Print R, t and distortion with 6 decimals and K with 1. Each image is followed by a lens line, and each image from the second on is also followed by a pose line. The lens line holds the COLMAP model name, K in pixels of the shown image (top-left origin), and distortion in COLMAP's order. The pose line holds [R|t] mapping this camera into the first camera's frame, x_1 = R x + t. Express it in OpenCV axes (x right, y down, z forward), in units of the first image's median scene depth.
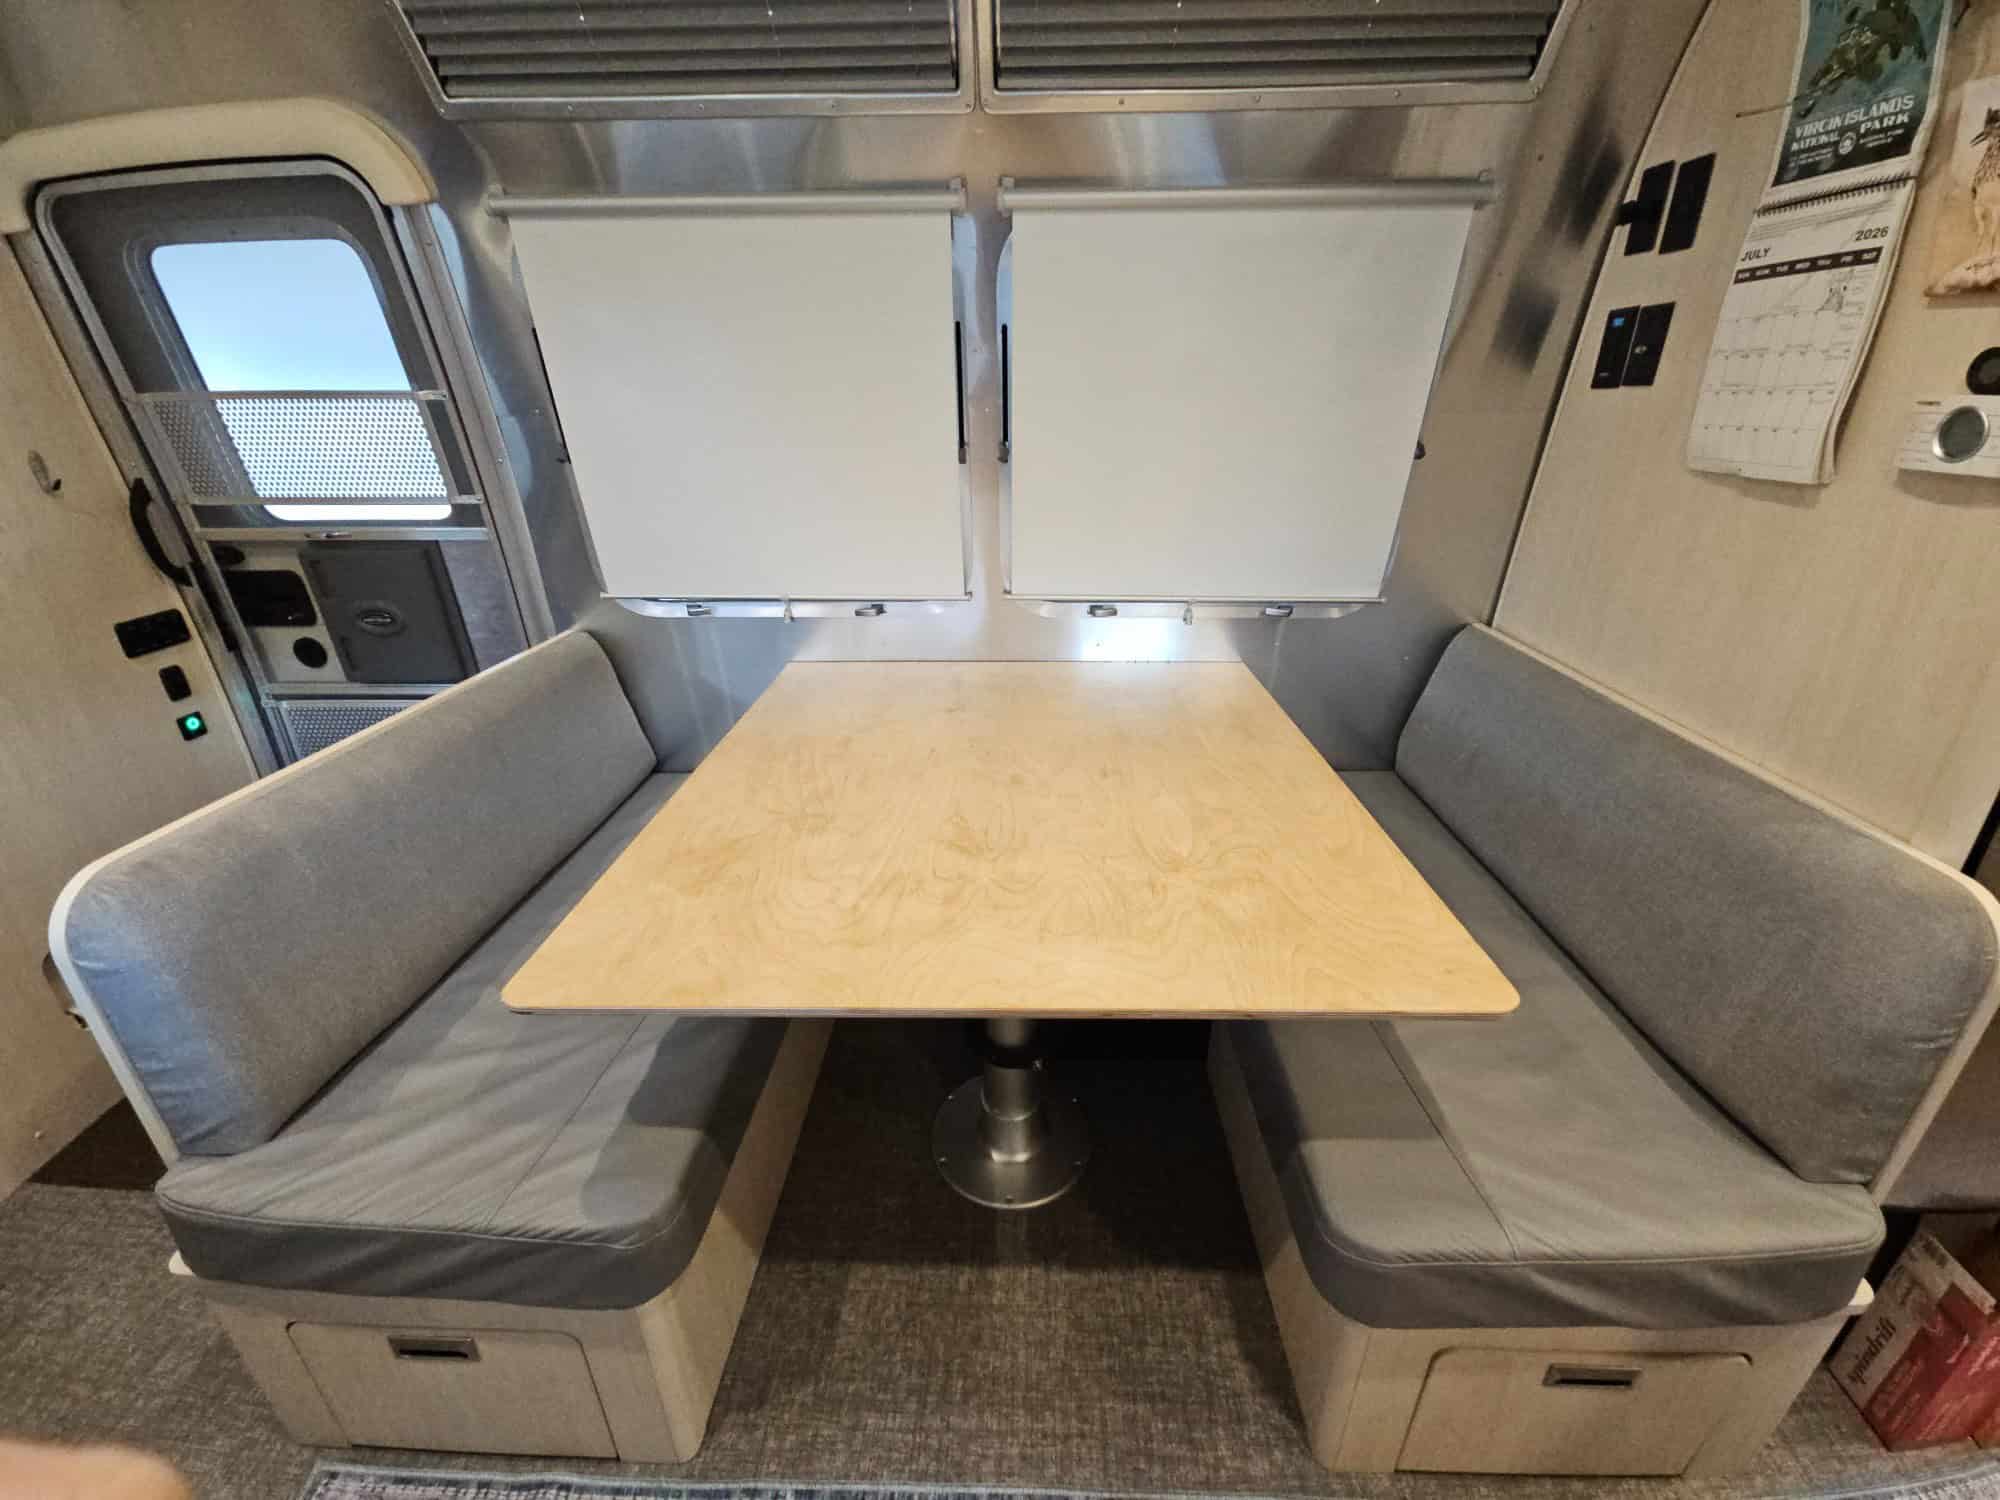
lens RADIAL K [[810.2, 0, 998.8], [0, 810.2, 740.0], [0, 0, 1]] dist [0.013538, -0.008937]
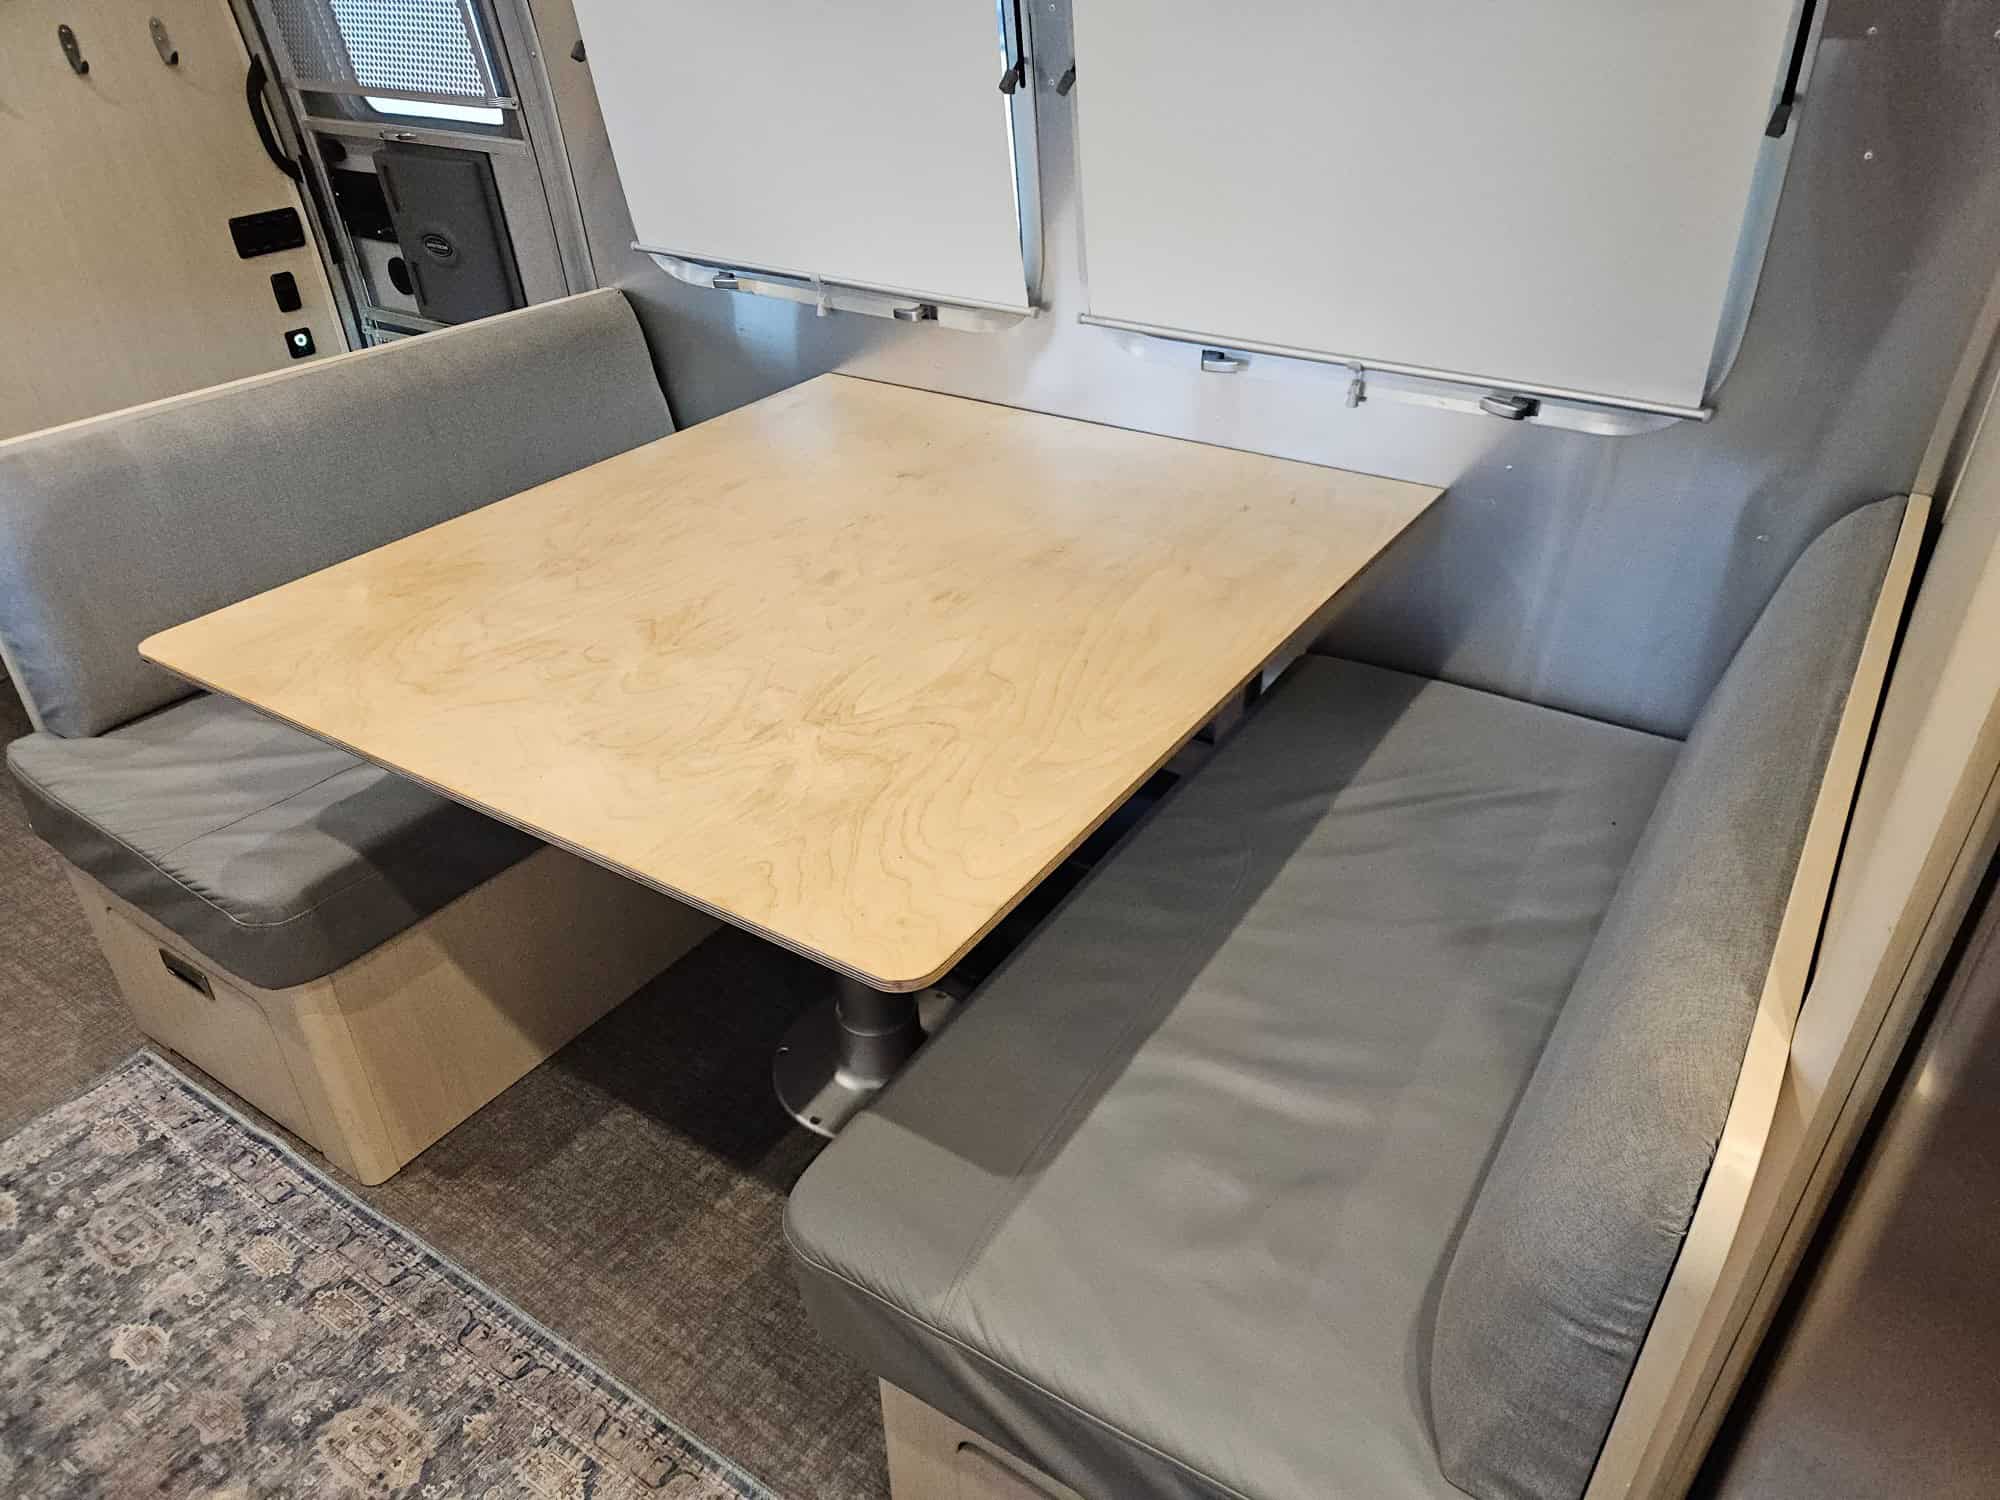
lens RADIAL K [[1341.3, 0, 1000.0], [0, 1341.3, 750.0], [0, 0, 1]] dist [0.059269, -0.055494]
pose [[0.851076, 0.275011, -0.447257, 0.599408], [-0.197196, 0.956912, 0.213149, -0.072705], [0.486604, -0.093209, 0.868636, 0.007861]]
